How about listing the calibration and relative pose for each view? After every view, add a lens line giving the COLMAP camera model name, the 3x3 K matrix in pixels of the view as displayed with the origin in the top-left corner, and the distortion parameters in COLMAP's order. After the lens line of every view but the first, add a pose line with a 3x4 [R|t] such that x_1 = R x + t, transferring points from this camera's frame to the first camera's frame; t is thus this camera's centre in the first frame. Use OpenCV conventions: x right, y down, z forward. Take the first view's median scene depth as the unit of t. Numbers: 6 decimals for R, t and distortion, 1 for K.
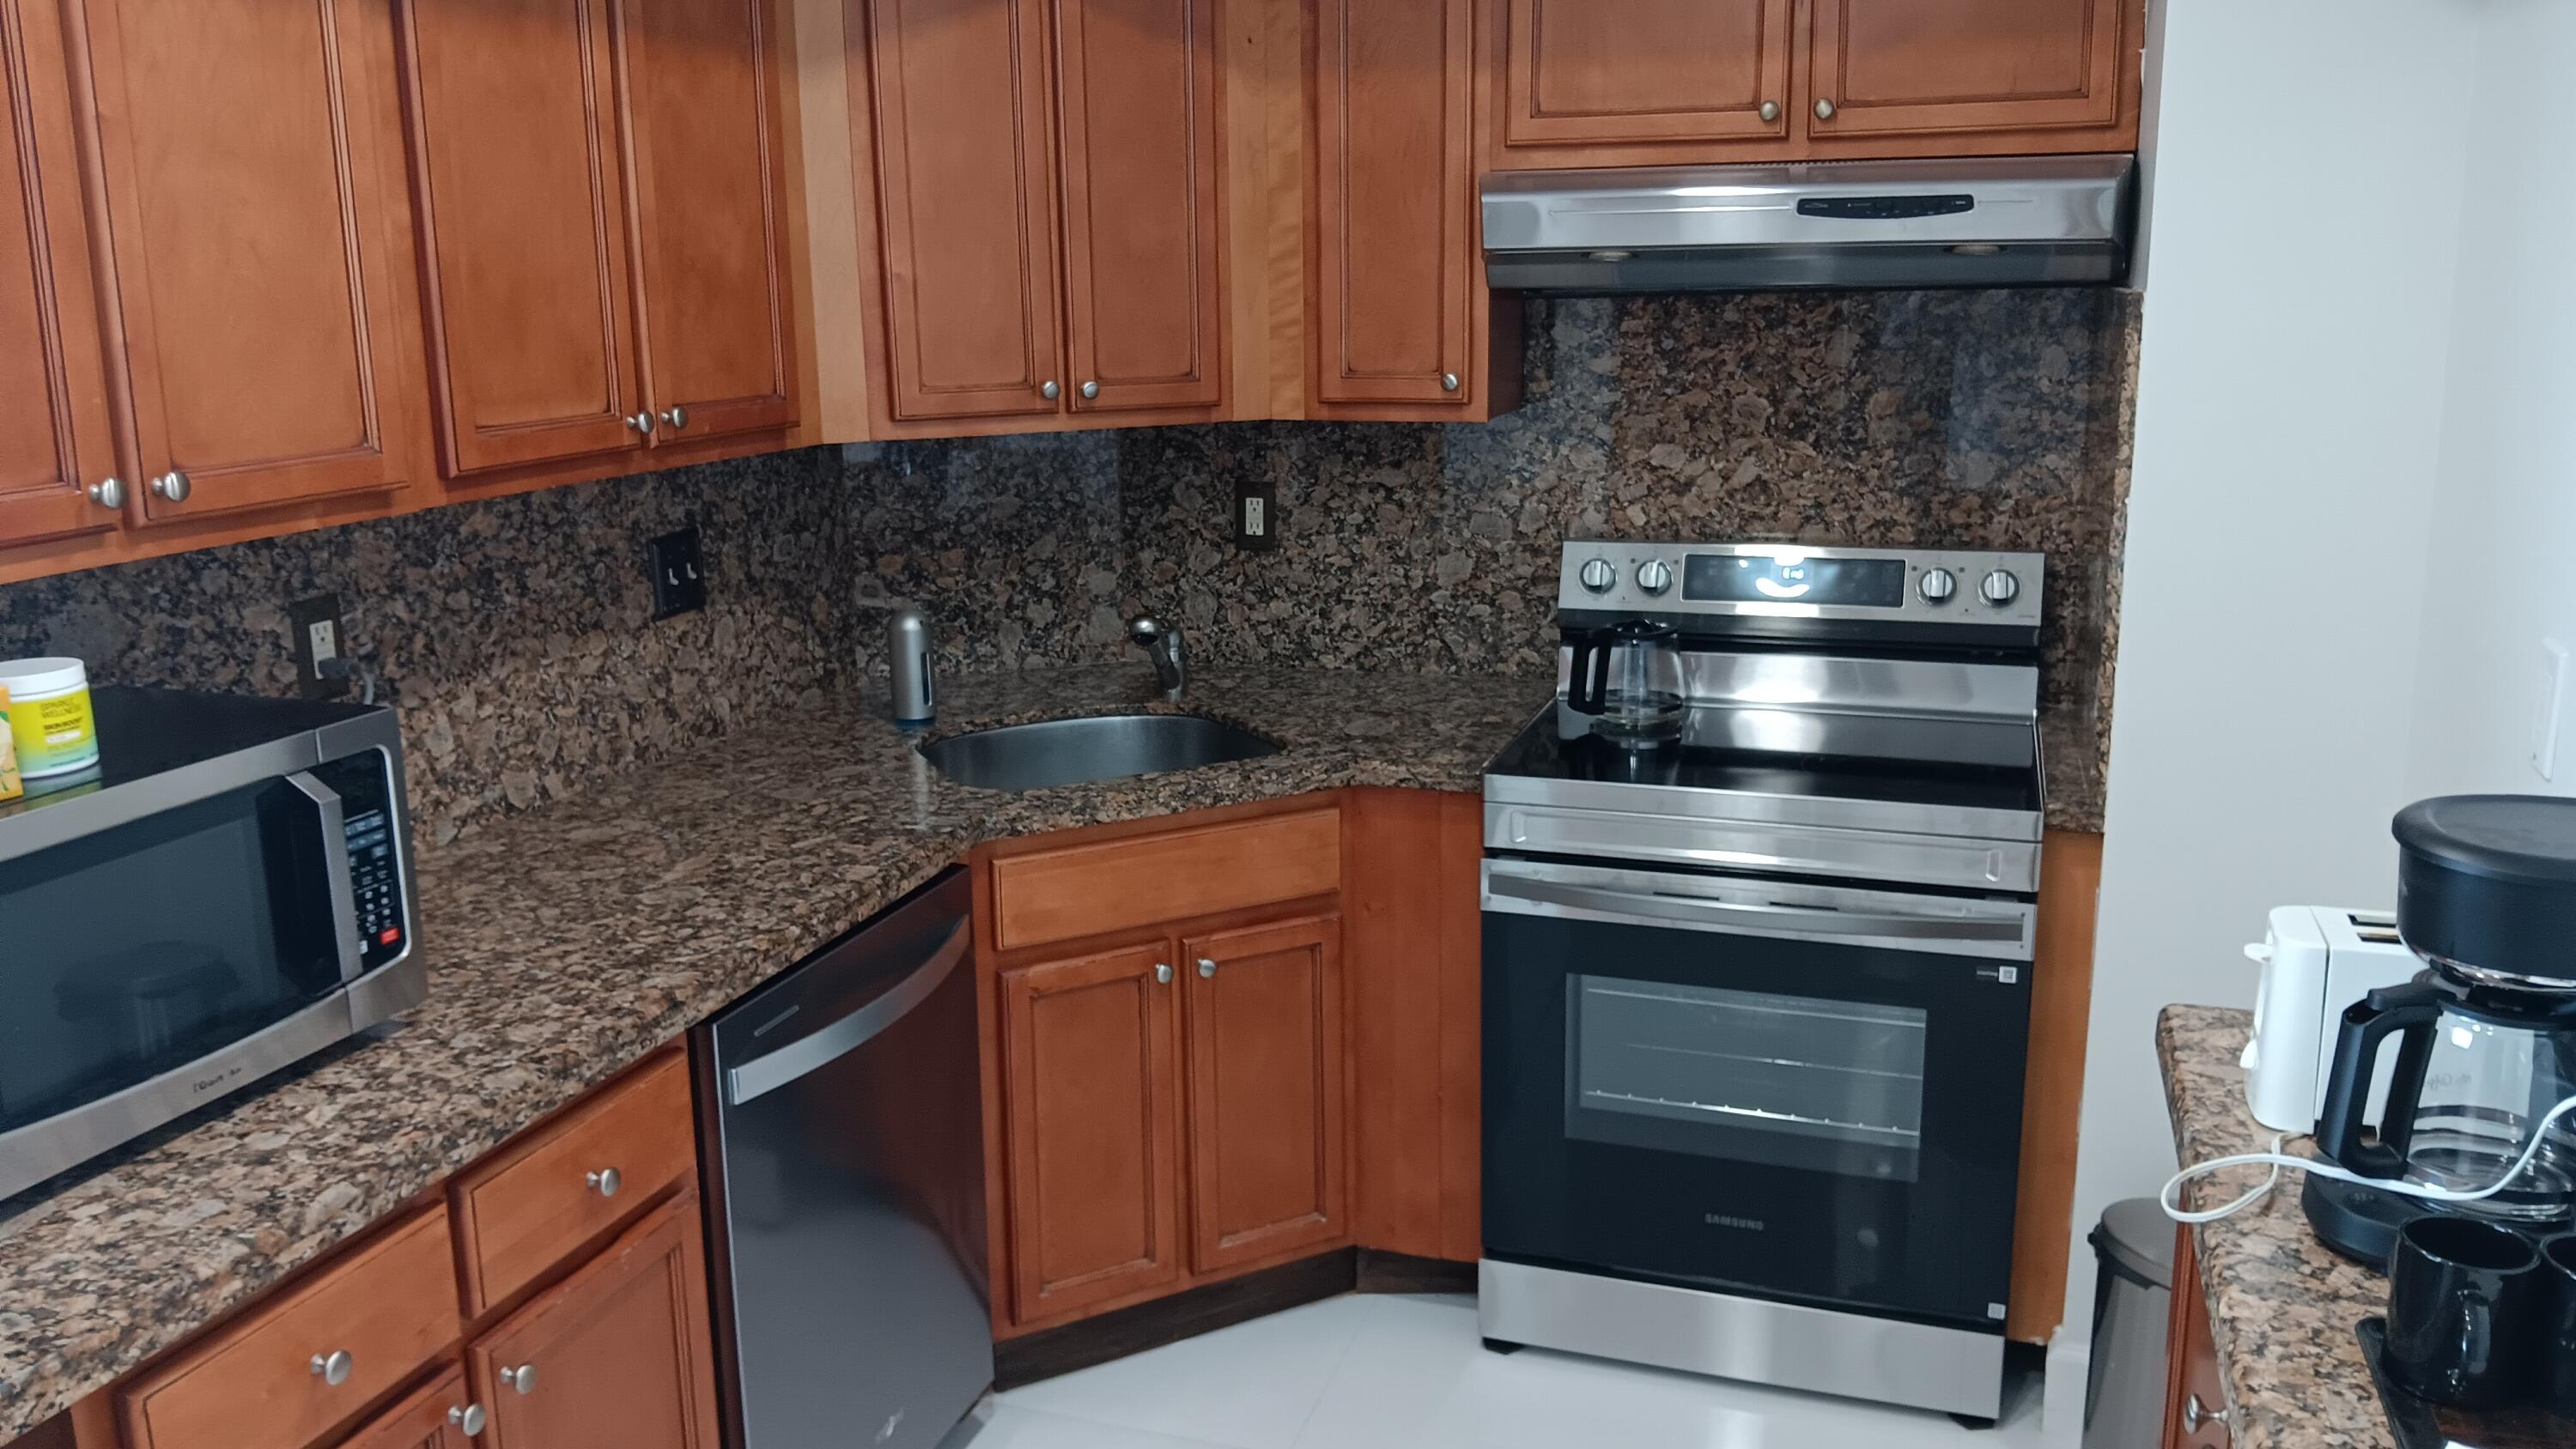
lens RADIAL K [[1965.2, 0, 1270.2], [0, 1965.2, 718.8], [0, 0, 1]] dist [0.080300, -0.214613]
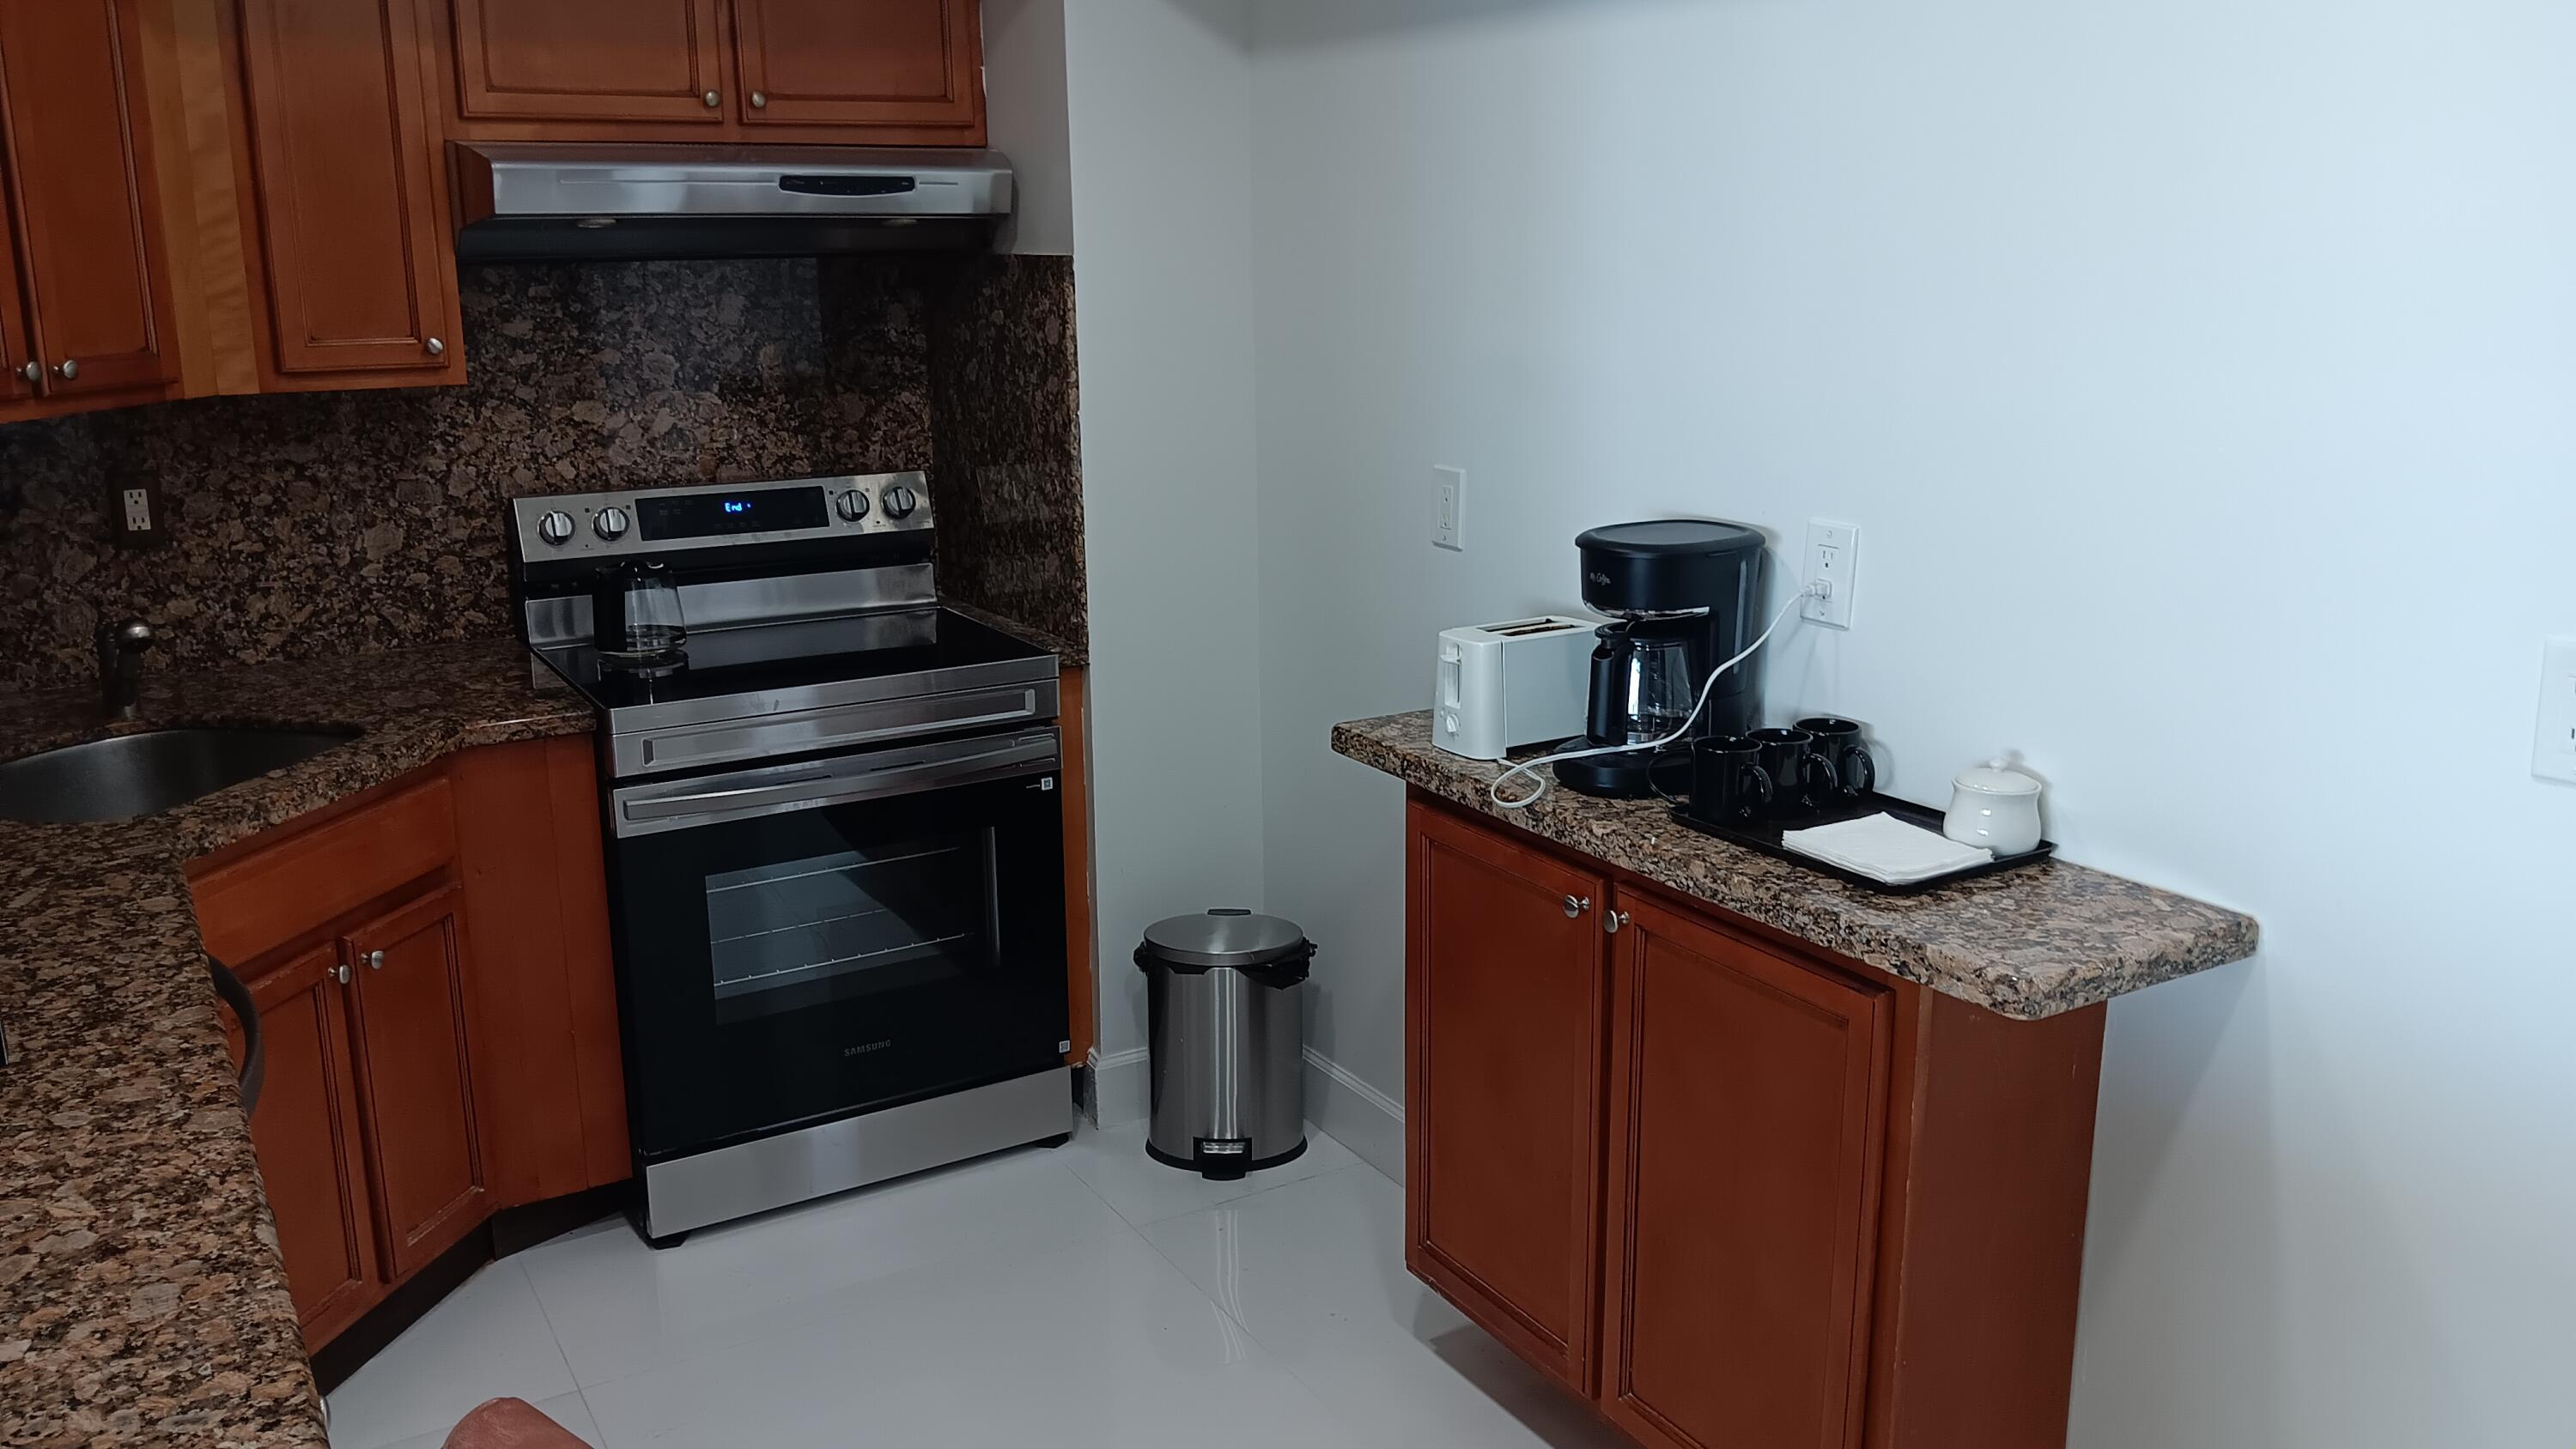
lens RADIAL K [[1965.2, 0, 1270.2], [0, 1965.2, 718.8], [0, 0, 1]] dist [0.080300, -0.214613]
pose [[0.650686, -0.171816, 0.739653, -0.394395], [0.167596, 0.982539, 0.080800, 0.005925], [-0.740621, 0.071388, 0.668120, 0.019905]]
